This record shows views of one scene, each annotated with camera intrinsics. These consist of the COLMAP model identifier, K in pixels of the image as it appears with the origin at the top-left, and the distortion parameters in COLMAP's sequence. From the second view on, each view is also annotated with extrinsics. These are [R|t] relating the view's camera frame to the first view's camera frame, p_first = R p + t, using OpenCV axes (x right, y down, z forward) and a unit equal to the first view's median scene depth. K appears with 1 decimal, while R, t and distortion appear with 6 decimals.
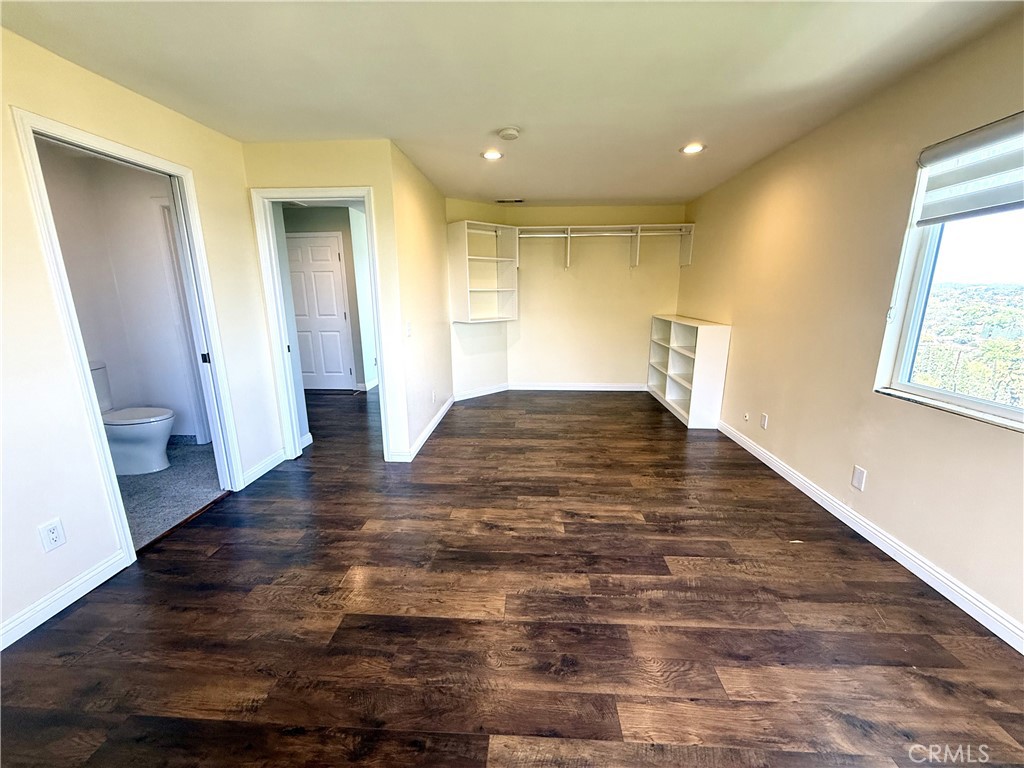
lens RADIAL K [[408.6, 0, 509.9], [0, 408.6, 386.0], [0, 0, 1]] dist [0.001111, -0.000160]
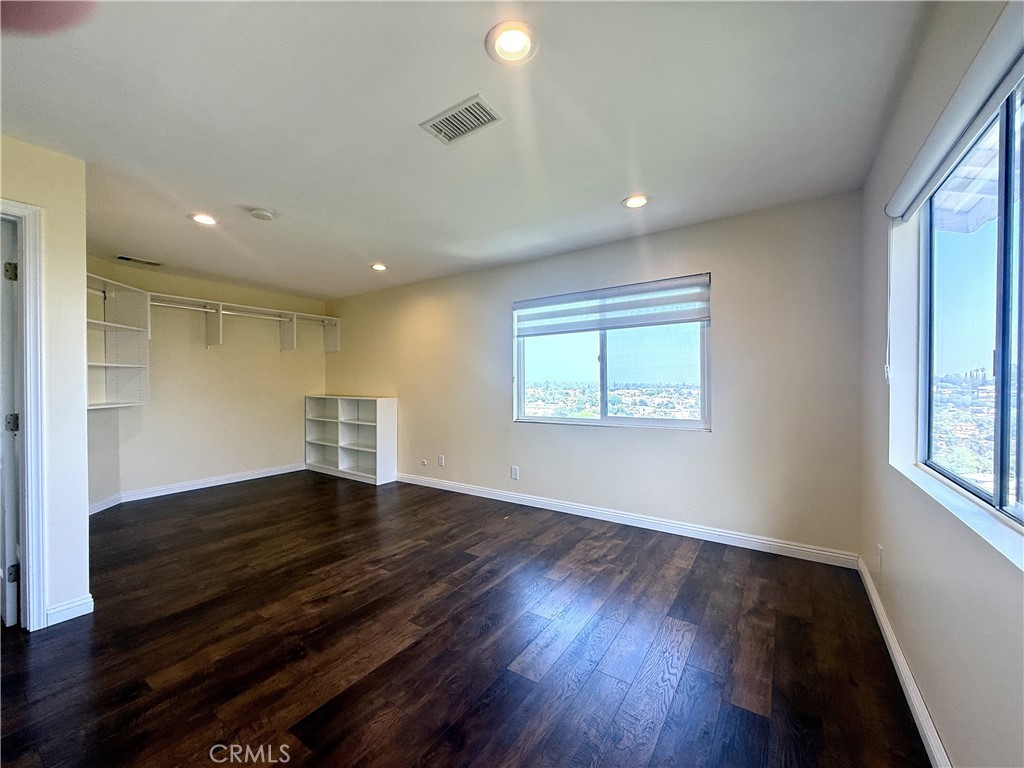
lens RADIAL K [[408.6, 0, 508.1], [0, 408.6, 386.5], [0, 0, 1]] dist [0.001111, -0.000160]
pose [[0.516201, -0.004684, 0.856454, -0.637506], [0.193689, 0.974717, -0.111409, 0.052101], [-0.834279, 0.223395, 0.504057, 0.057534]]
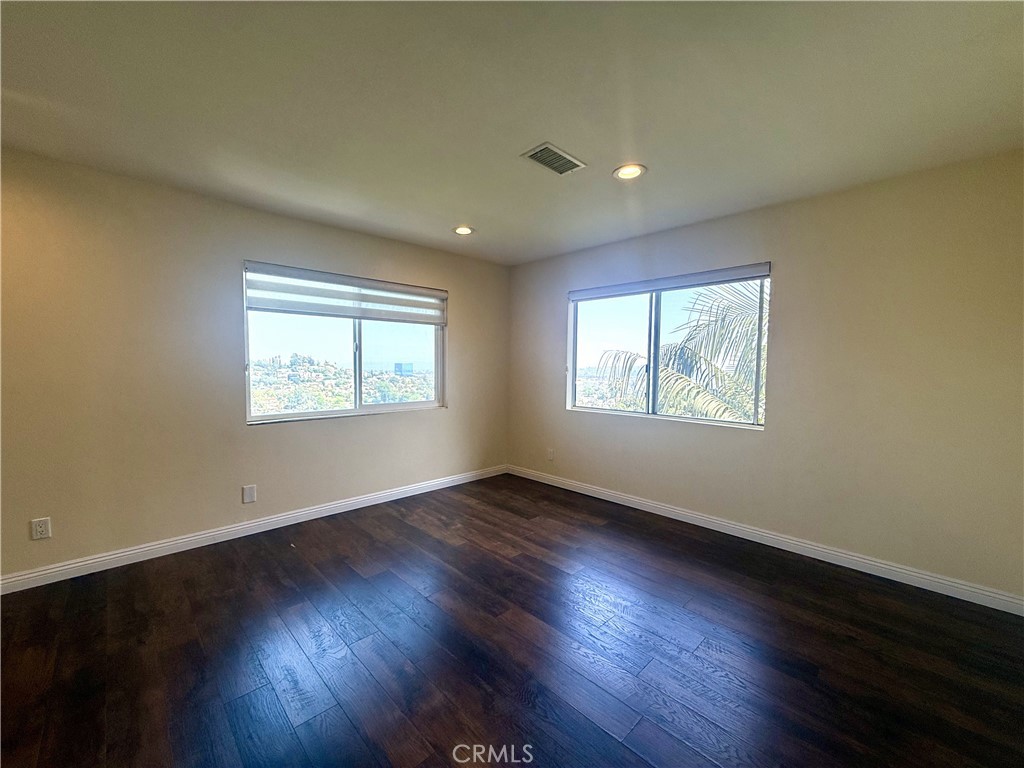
lens RADIAL K [[408.6, 0, 509.0], [0, 408.6, 385.0], [0, 0, 1]] dist [0.001111, -0.000160]
pose [[-0.738465, -0.031402, 0.673560, -0.589215], [0.144659, 0.968278, 0.203741, -0.244149], [-0.658591, 0.247893, -0.710498, 1.250451]]
